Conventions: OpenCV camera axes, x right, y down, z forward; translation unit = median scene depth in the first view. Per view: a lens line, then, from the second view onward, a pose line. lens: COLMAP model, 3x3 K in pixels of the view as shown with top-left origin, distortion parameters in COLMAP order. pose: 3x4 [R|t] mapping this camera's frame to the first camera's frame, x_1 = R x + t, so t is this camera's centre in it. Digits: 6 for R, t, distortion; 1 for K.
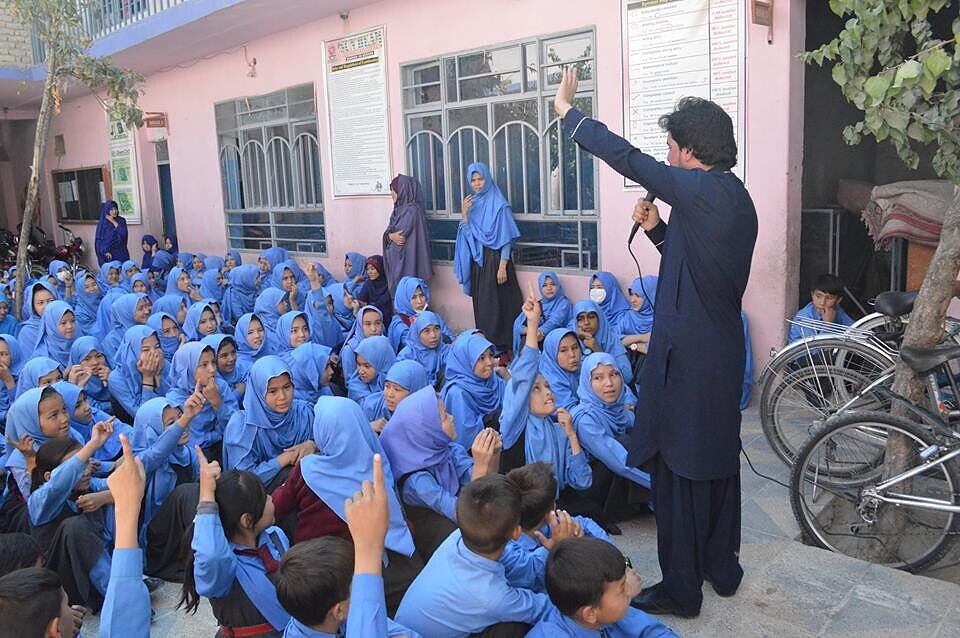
lens RADIAL K [[729.9, 0, 483.6], [0, 729.9, 320.3], [0, 0, 1]] dist [-0.084988, 0.016678]
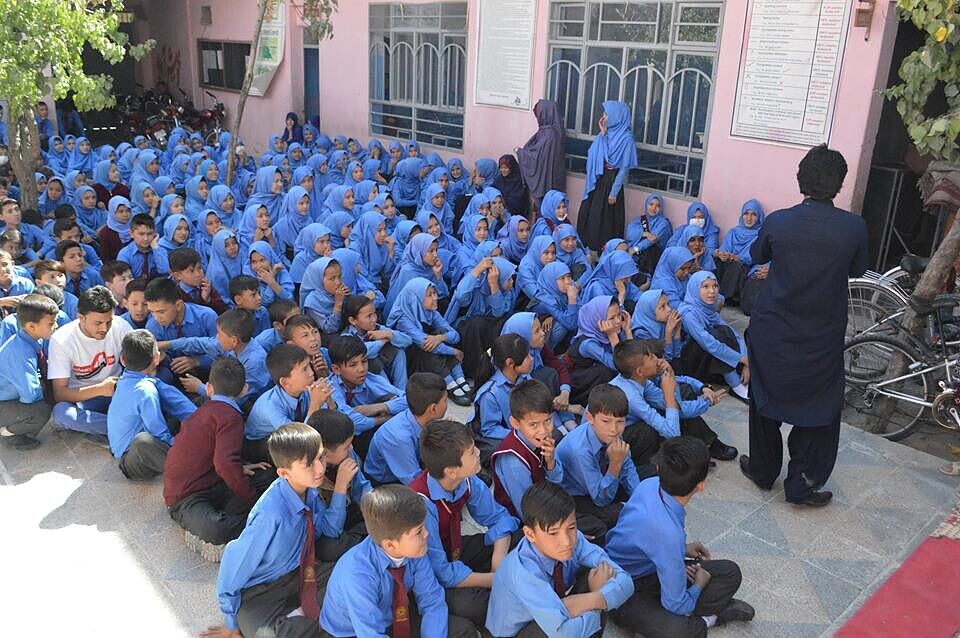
lens RADIAL K [[729.9, 0, 484.3], [0, 729.9, 312.9], [0, 0, 1]] dist [-0.084988, 0.016678]
pose [[0.991384, 0.113267, -0.065794, -0.086194], [-0.101331, 0.981450, 0.162753, -0.033667], [0.083008, -0.154684, 0.984471, -0.236792]]
